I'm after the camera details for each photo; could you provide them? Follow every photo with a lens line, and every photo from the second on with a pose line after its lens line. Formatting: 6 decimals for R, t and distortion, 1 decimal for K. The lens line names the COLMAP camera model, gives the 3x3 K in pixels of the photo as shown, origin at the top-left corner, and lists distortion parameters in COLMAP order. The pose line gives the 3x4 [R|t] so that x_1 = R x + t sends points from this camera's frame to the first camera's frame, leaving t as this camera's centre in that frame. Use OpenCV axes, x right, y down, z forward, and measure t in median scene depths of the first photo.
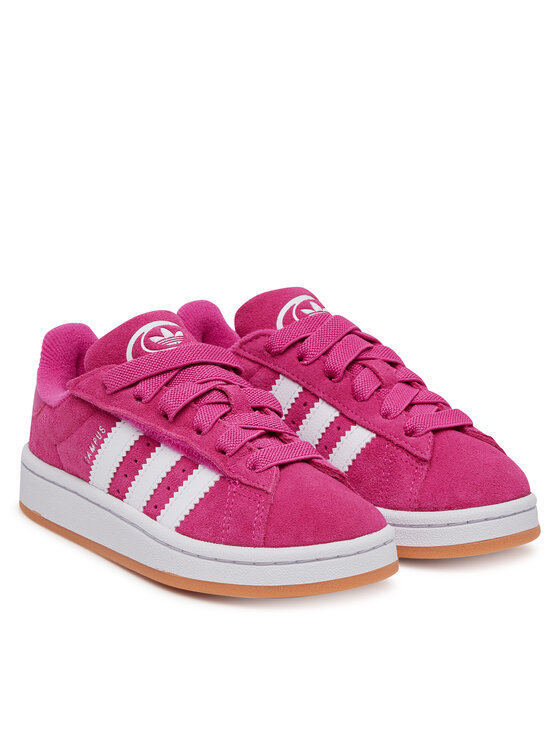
lens RADIAL K [[2201.5, 0, 280.2], [0, 2201.5, 373.1], [0, 0, 1]] dist [-0.011092, 0.000000]
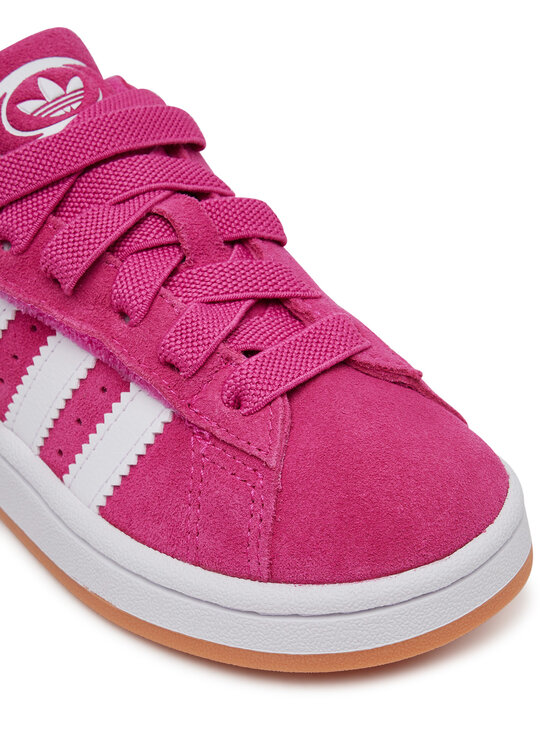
lens RADIAL K [[1601.7, 0, 279.8], [0, 1601.7, 372.4], [0, 0, 1]] dist [-0.080959, 0.000000]
pose [[0.996763, -0.074971, -0.029027, 0.008400], [0.080390, 0.925816, 0.369328, -0.094149], [-0.000815, -0.370466, 0.928846, 0.652758]]
